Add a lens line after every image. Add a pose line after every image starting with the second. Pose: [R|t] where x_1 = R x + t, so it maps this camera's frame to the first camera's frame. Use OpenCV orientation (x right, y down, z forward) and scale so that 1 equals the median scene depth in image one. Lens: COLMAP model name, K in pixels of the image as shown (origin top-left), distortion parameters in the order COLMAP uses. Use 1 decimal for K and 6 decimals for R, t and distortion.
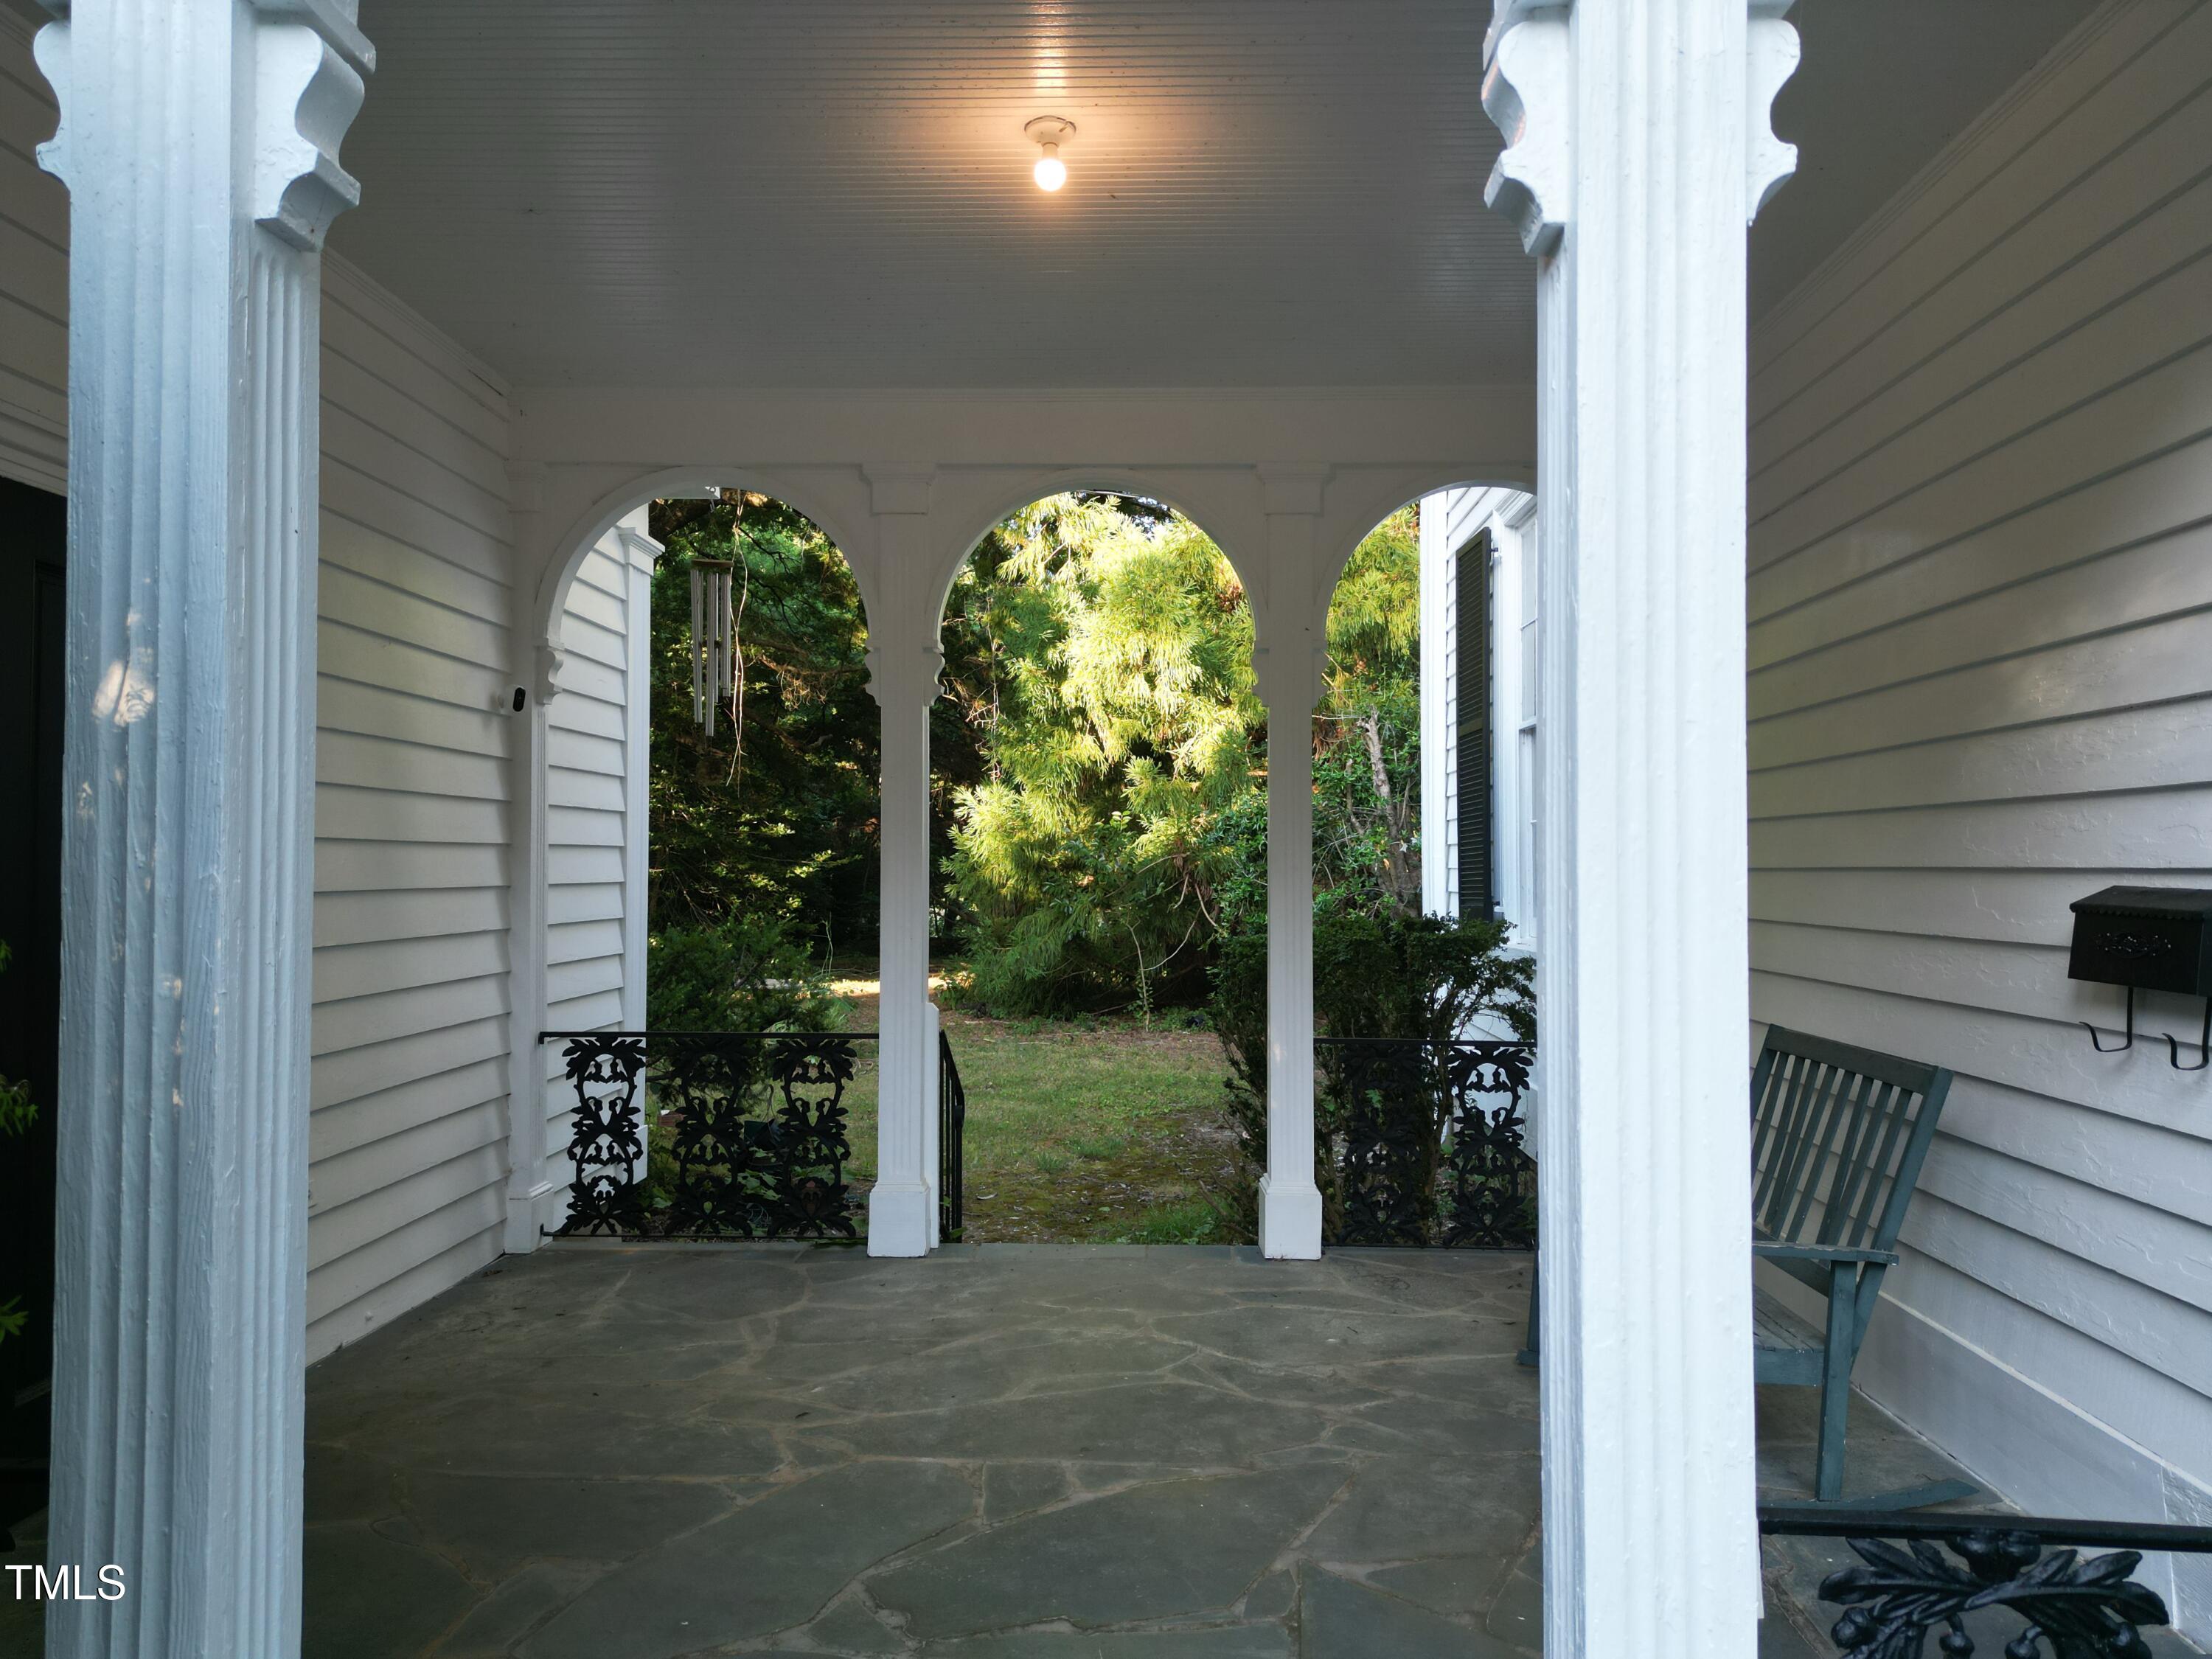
lens RADIAL K [[1554.5, 0, 1106.0], [0, 1554.5, 829.5], [0, 0, 1]] dist [0.066613, -0.060876]
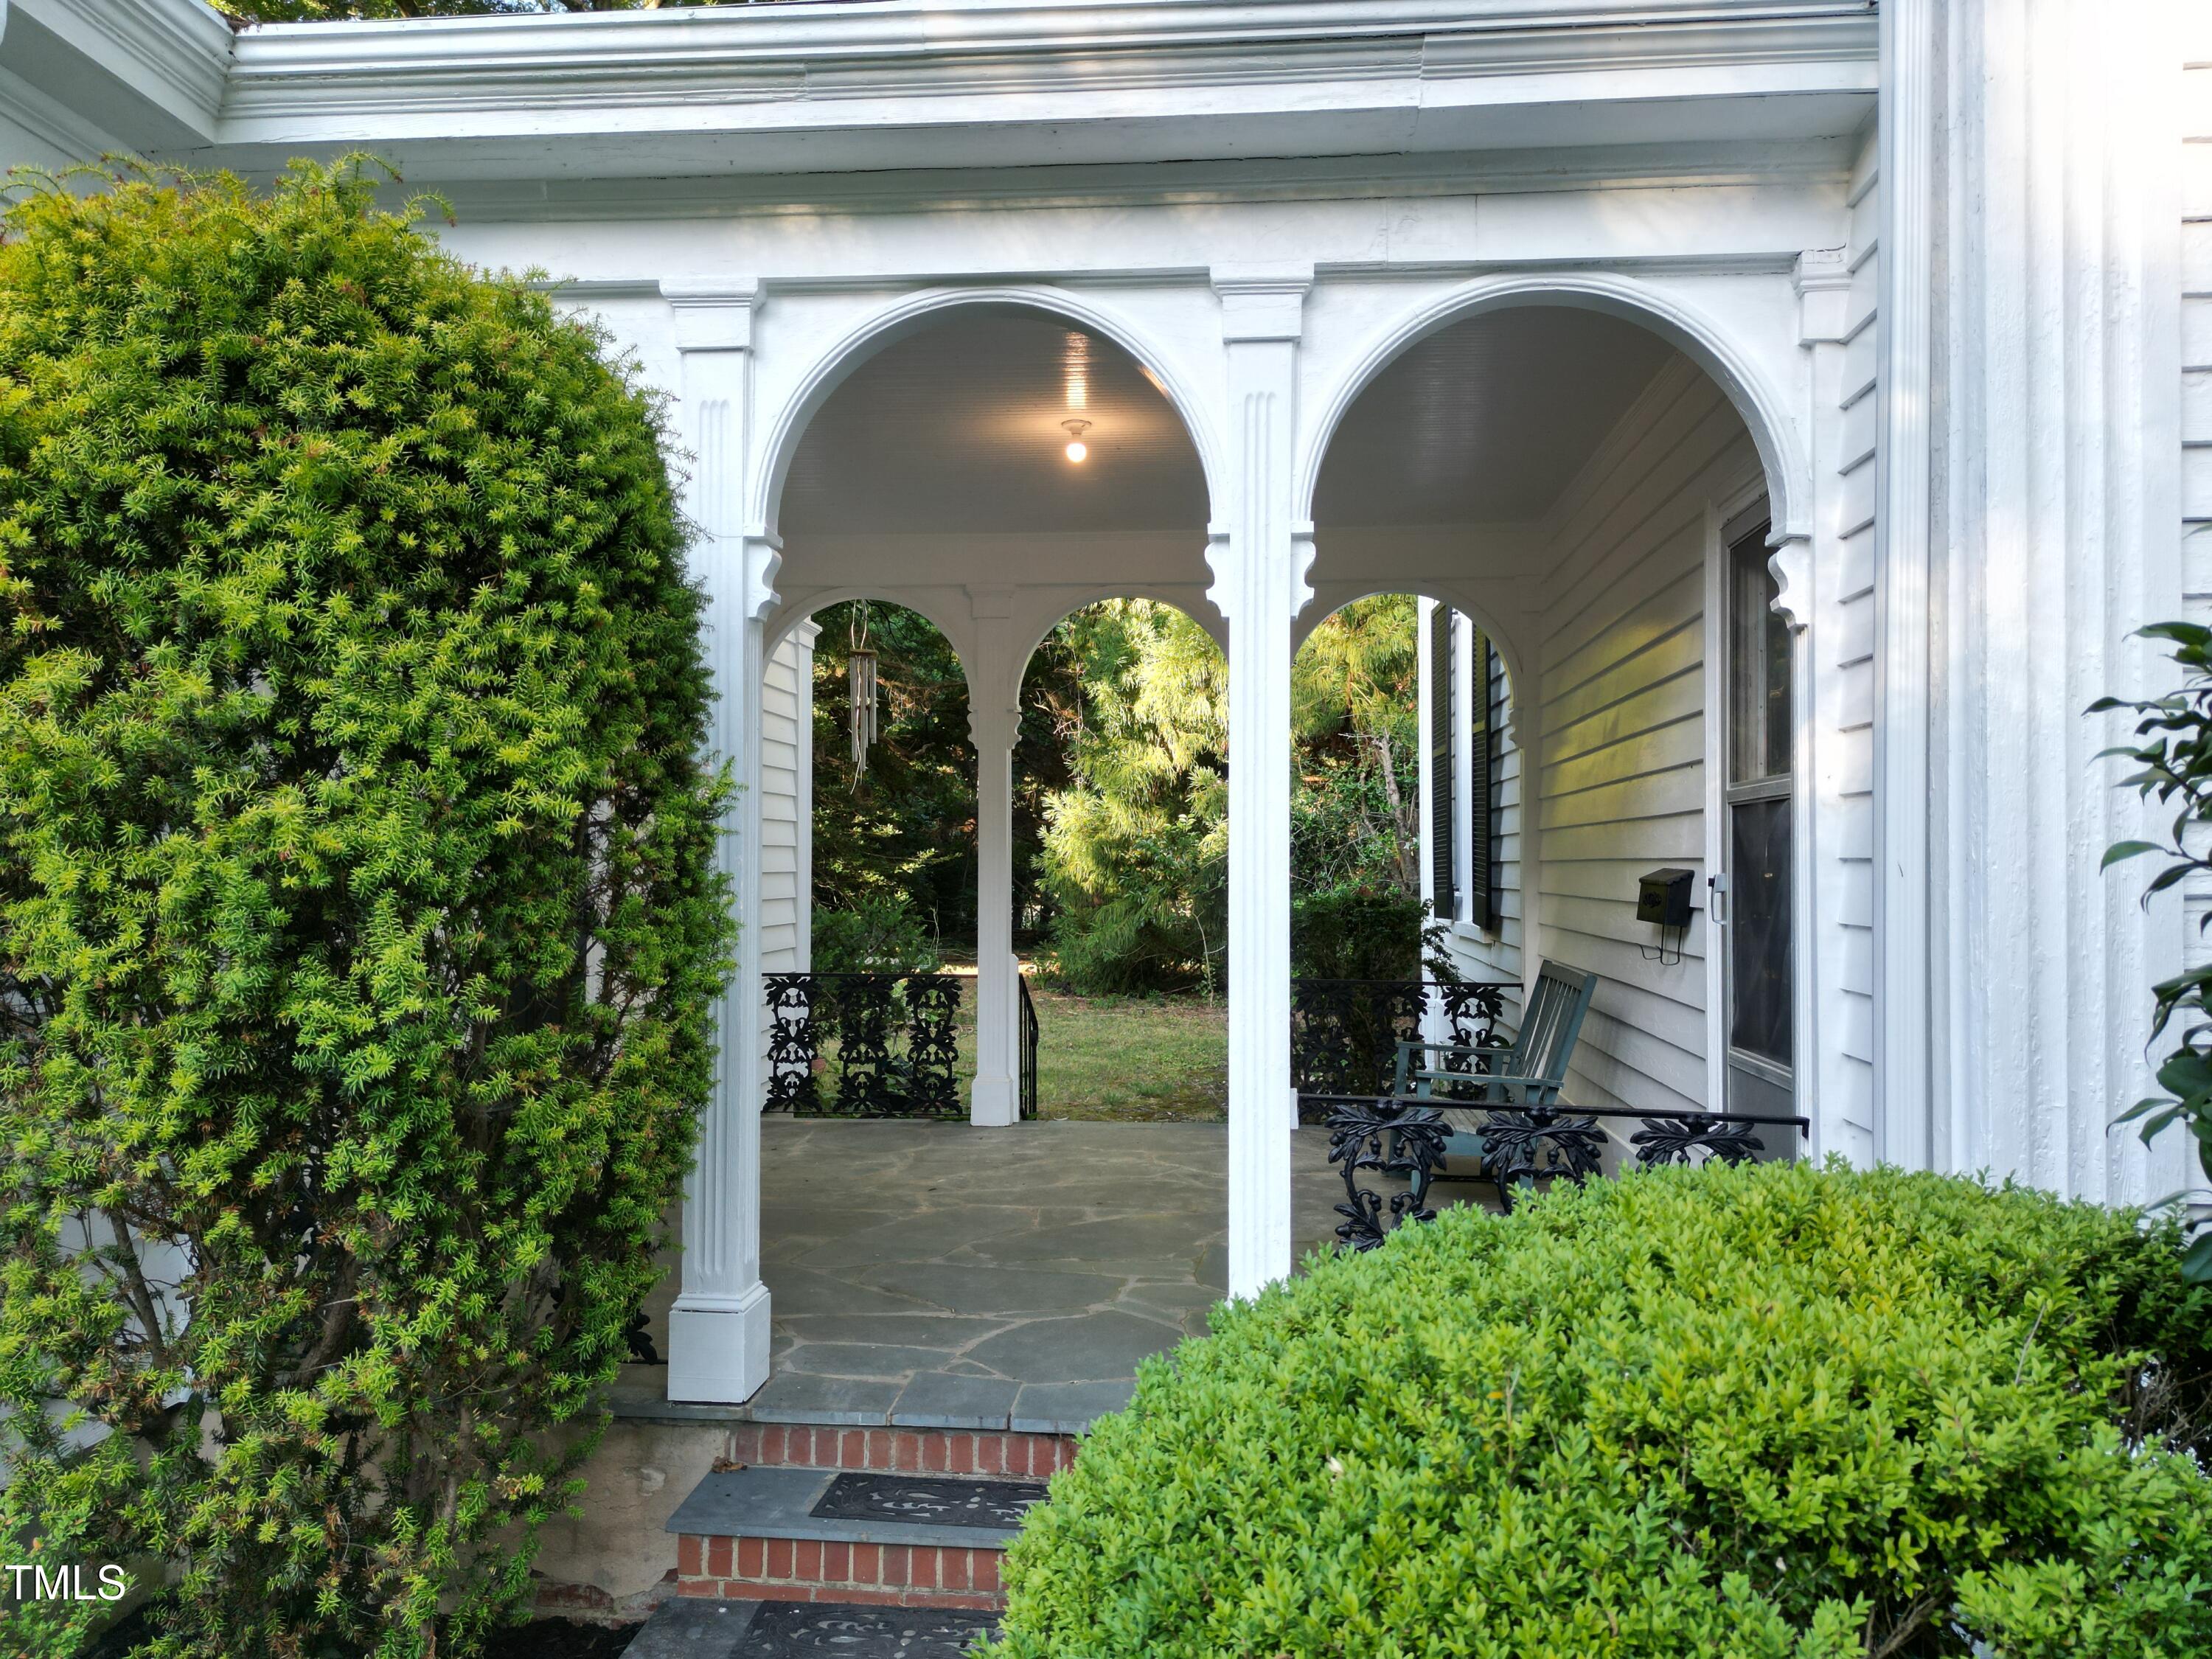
lens RADIAL K [[1554.5, 0, 1106.0], [0, 1554.5, 829.5], [0, 0, 1]] dist [0.066613, -0.060876]
pose [[0.998078, -0.002376, -0.061921, 0.021592], [0.002466, 0.999996, 0.001370, -0.002231], [0.061918, -0.001520, 0.998080, -0.148336]]
